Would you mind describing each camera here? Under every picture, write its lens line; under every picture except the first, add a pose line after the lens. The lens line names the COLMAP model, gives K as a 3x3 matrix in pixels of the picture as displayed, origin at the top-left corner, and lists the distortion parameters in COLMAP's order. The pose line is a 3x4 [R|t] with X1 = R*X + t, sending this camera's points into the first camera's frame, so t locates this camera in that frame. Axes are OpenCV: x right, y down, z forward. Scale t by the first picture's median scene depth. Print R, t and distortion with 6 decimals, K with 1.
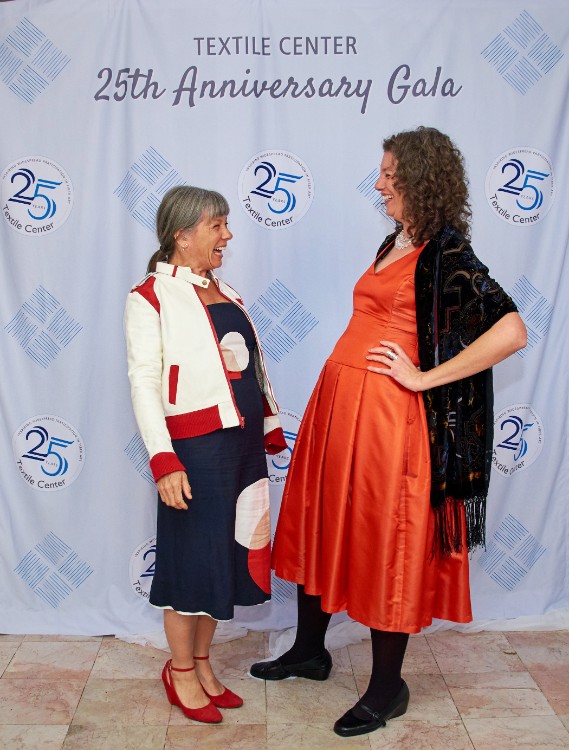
lens RADIAL K [[893.1, 0, 280.2], [0, 893.1, 365.6], [0, 0, 1]] dist [-0.124065, 0.040684]
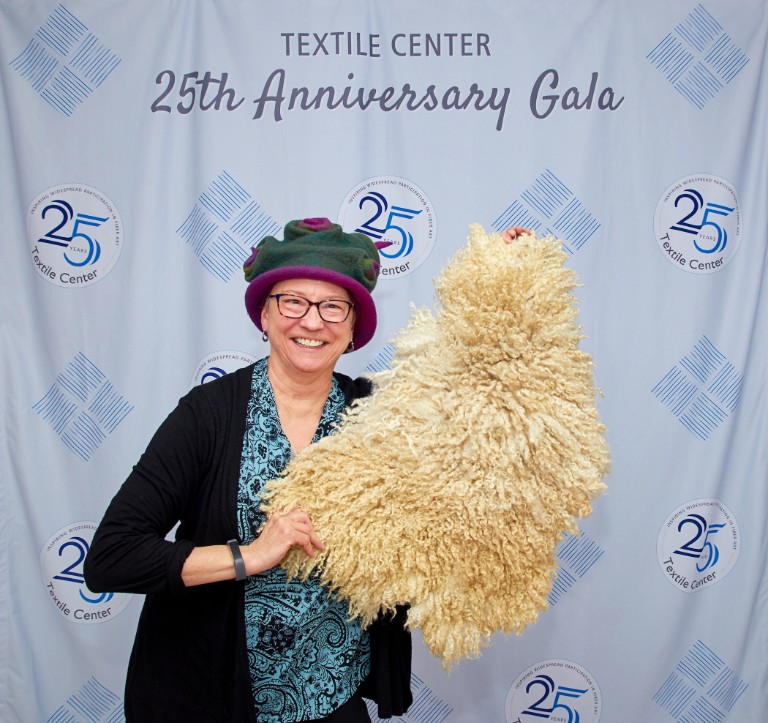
lens RADIAL K [[740.1, 0, 456.3], [0, 740.1, 363.8], [0, 0, 1]] dist [-0.106842, 0.066962]
pose [[0.999126, -0.005569, 0.041424, 0.028172], [0.008689, 0.997107, -0.075516, -0.031235], [-0.040884, 0.075810, 0.996284, 0.372734]]
